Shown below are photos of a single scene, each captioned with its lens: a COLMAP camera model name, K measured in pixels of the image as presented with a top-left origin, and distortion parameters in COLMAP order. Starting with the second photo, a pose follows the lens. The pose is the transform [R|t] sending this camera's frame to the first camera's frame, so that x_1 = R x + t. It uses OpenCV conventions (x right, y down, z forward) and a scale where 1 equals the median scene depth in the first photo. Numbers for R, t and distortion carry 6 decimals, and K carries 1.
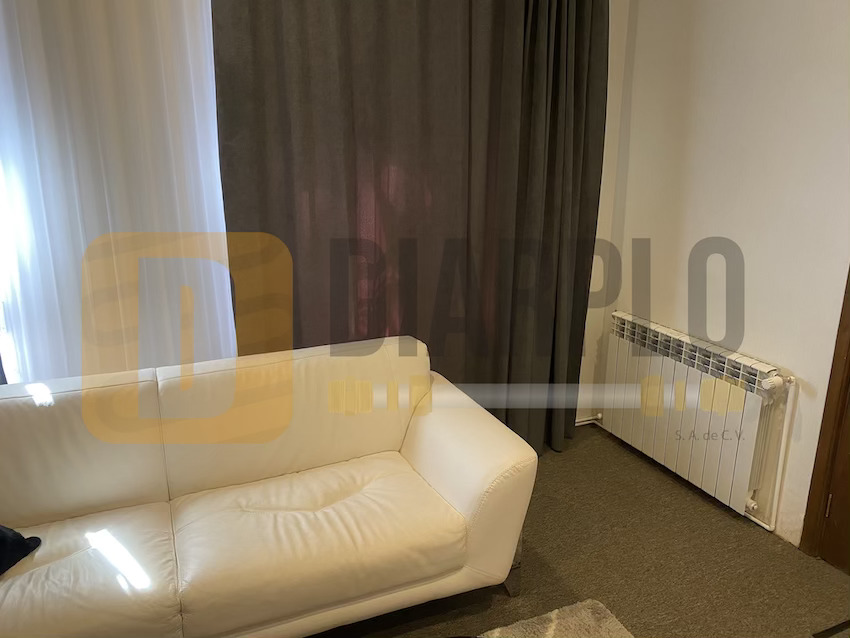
lens RADIAL K [[652.4, 0, 425.0], [0, 652.4, 319.0], [0, 0, 1]] dist [0.000487, -0.000540]
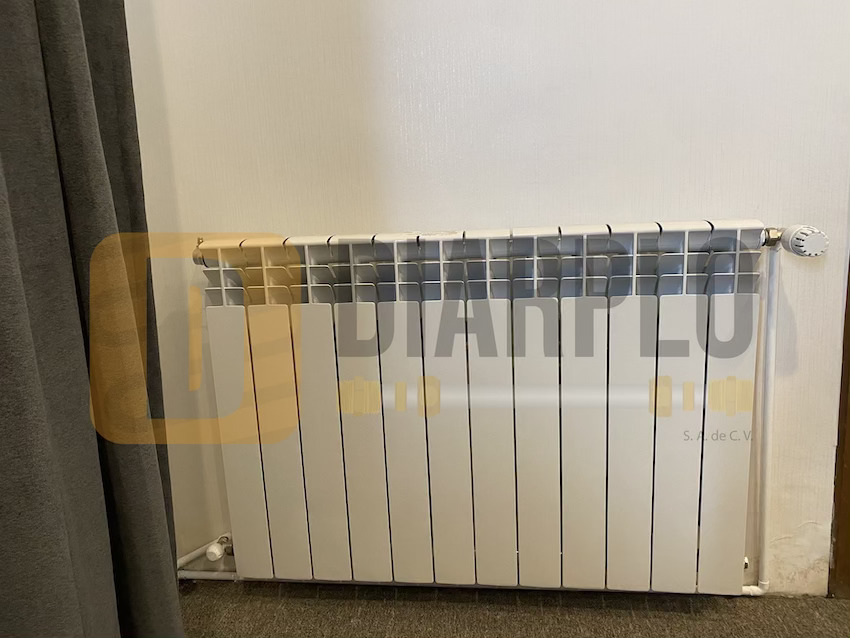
lens RADIAL K [[652.4, 0, 425.0], [0, 652.4, 319.0], [0, 0, 1]] dist [0.000487, -0.000540]
pose [[0.535233, -0.198794, 0.820979, 0.053509], [0.289130, 0.956321, 0.043069, 0.044257], [-0.793681, 0.214317, 0.569332, 0.799530]]
